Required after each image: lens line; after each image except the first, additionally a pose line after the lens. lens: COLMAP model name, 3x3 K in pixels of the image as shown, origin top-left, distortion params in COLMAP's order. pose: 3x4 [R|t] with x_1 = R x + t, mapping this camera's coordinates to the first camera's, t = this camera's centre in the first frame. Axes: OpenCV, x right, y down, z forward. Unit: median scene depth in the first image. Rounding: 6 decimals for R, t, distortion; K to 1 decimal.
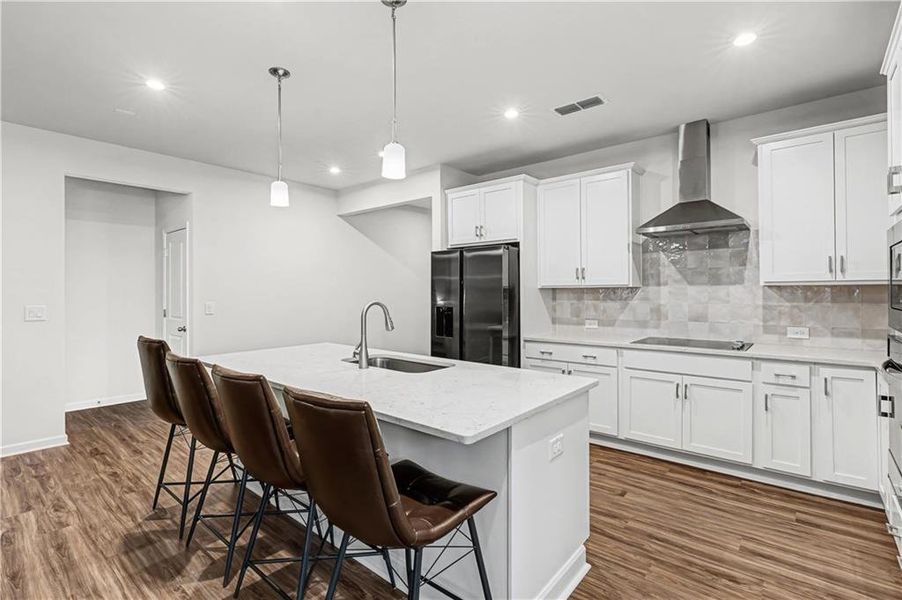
lens RADIAL K [[424.4, 0, 442.7], [0, 424.4, 287.7], [0, 0, 1]] dist [-0.004636, 0.000312]
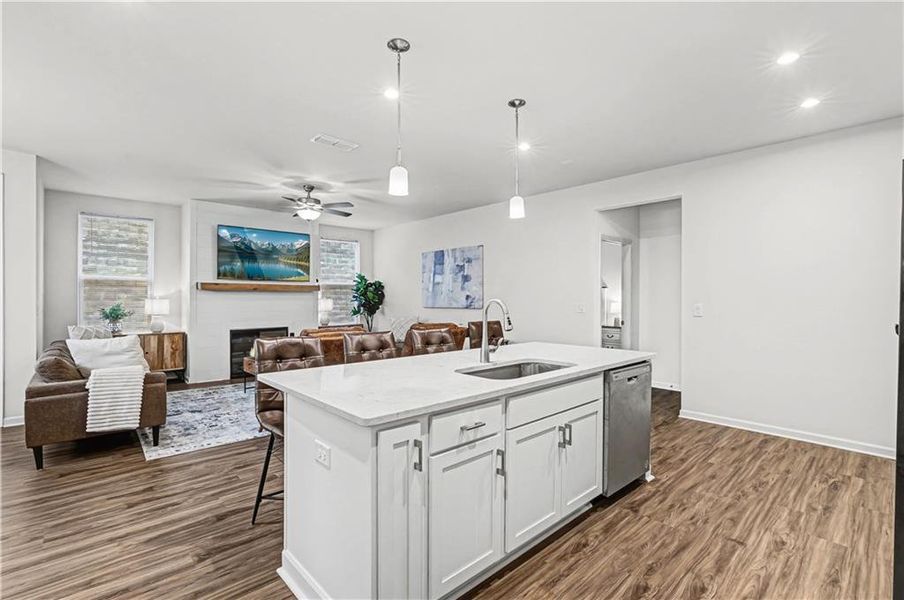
lens RADIAL K [[413.5, 0, 452.0], [0, 413.5, 300.0], [0, 0, 1]] dist [-0.002920, 0.000039]
pose [[-0.104556, 0.008363, -0.994484, 0.646024], [0.008194, 0.999938, 0.007547, 0.017460], [0.994485, -0.007359, -0.104618, 0.780814]]
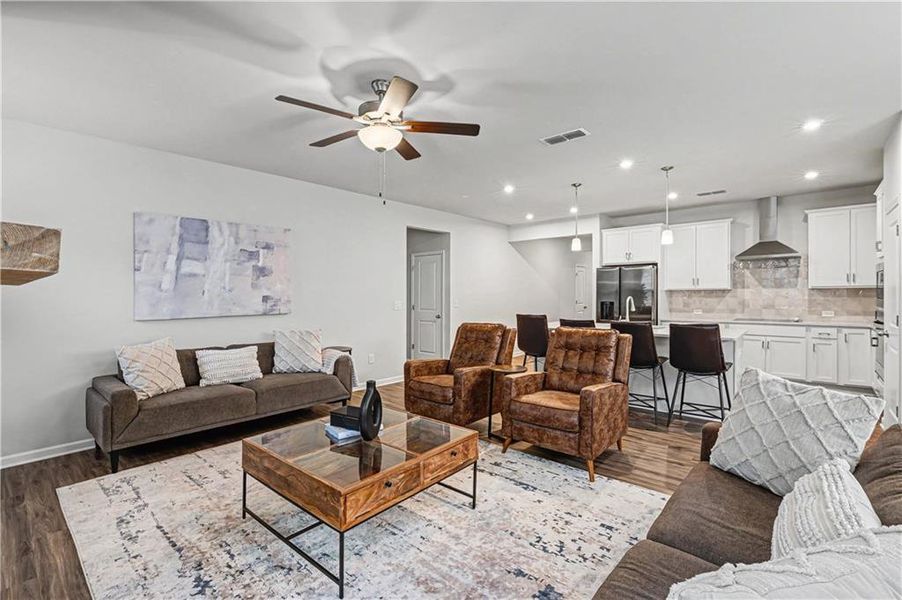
lens RADIAL K [[406.0, 0, 447.2], [0, 406.0, 294.8], [0, 0, 1]] dist [-0.002954, 0.000428]
pose [[0.999896, -0.005554, -0.013306, -0.807306], [0.005732, 0.999894, 0.013358, -0.009660], [0.013230, -0.013433, 0.999822, -0.798234]]
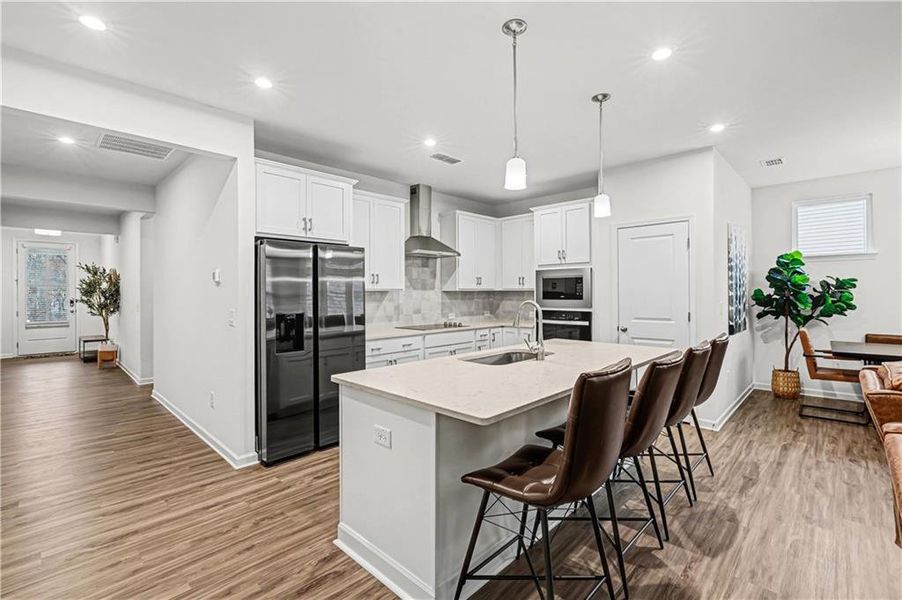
lens RADIAL K [[406.0, 0, 447.2], [0, 406.0, 294.8], [0, 0, 1]] dist [-0.002954, 0.000428]
pose [[0.060192, -0.003677, 0.998180, -0.975689], [-0.002901, 0.999988, 0.003859, 0.005533], [-0.998183, -0.003128, 0.060181, 0.897362]]
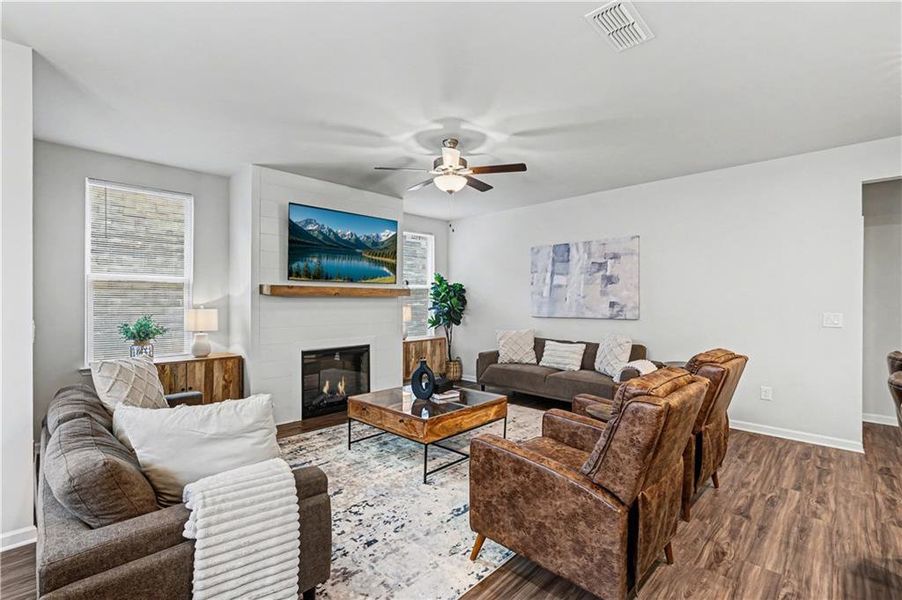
lens RADIAL K [[403.7, 0, 449.7], [0, 403.7, 305.6], [0, 0, 1]] dist [0.001652, 0.000470]
pose [[-0.055051, 0.014228, -0.998382, 0.138914], [0.011046, 0.999846, 0.013640, -0.003981], [0.998422, -0.010277, -0.055199, 0.089273]]
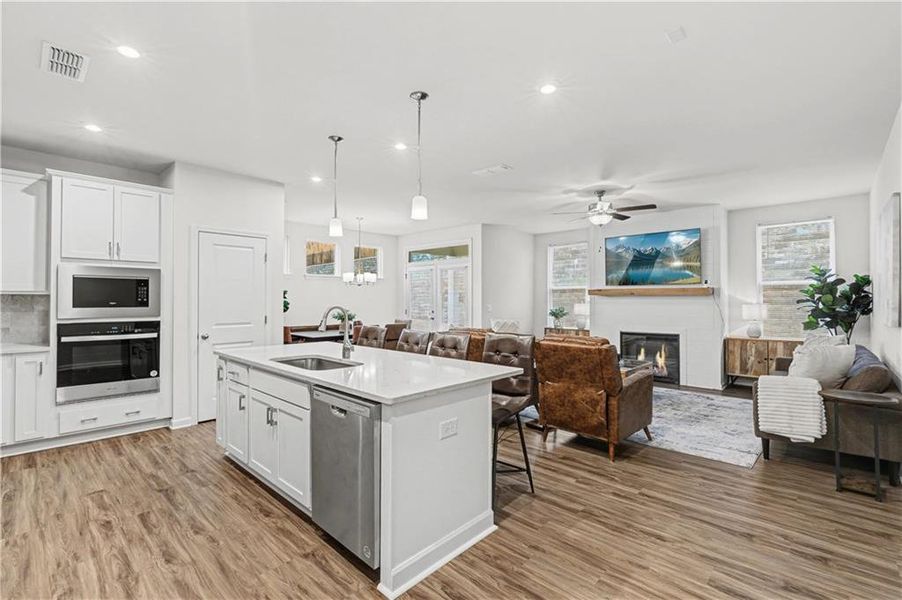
lens RADIAL K [[409.1, 0, 448.7], [0, 409.1, 289.8], [0, 0, 1]] dist [-0.000291, 0.000654]
pose [[-0.999313, 0.001902, 0.037010, -0.410181], [0.000725, 0.999495, -0.031777, 0.016748], [-0.037052, -0.031729, -0.998810, 1.697248]]
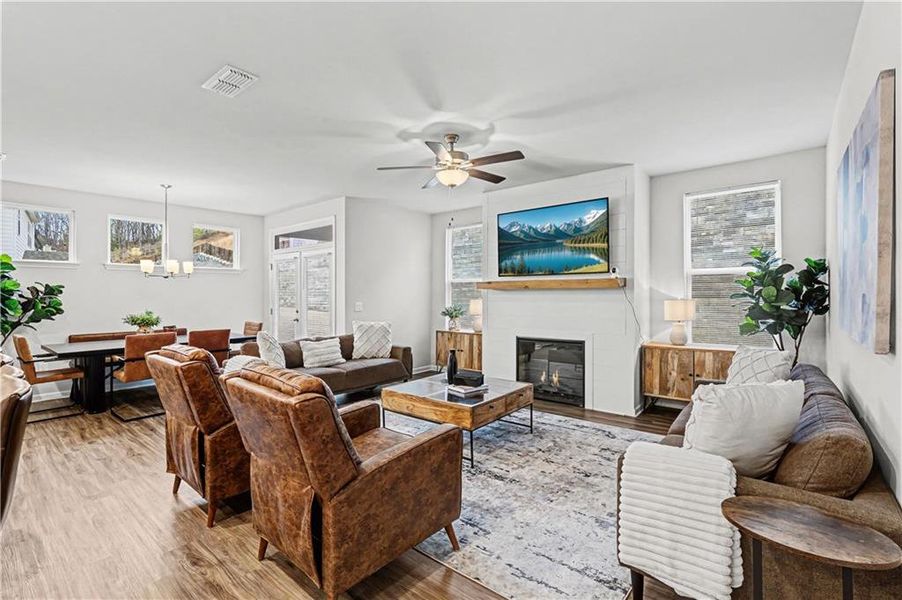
lens RADIAL K [[409.1, 0, 448.7], [0, 409.1, 289.8], [0, 0, 1]] dist [-0.000291, 0.000654]
pose [[-0.999696, 0.007902, -0.023340, -0.923984], [0.008327, 0.999800, -0.018166, 0.007681], [0.023191, -0.018354, -0.999563, 1.147265]]
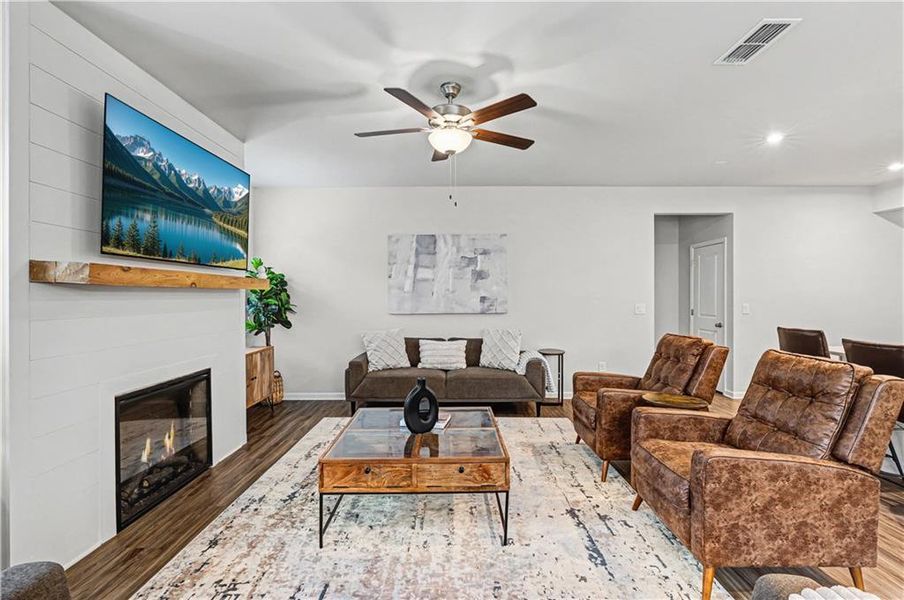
lens RADIAL K [[413.5, 0, 452.0], [0, 413.5, 300.0], [0, 0, 1]] dist [-0.002920, 0.000039]
pose [[0.653843, 0.006959, -0.756598, -0.310726], [0.009656, 0.999800, 0.017540, -0.007027], [0.756568, -0.018773, 0.653645, -0.527892]]
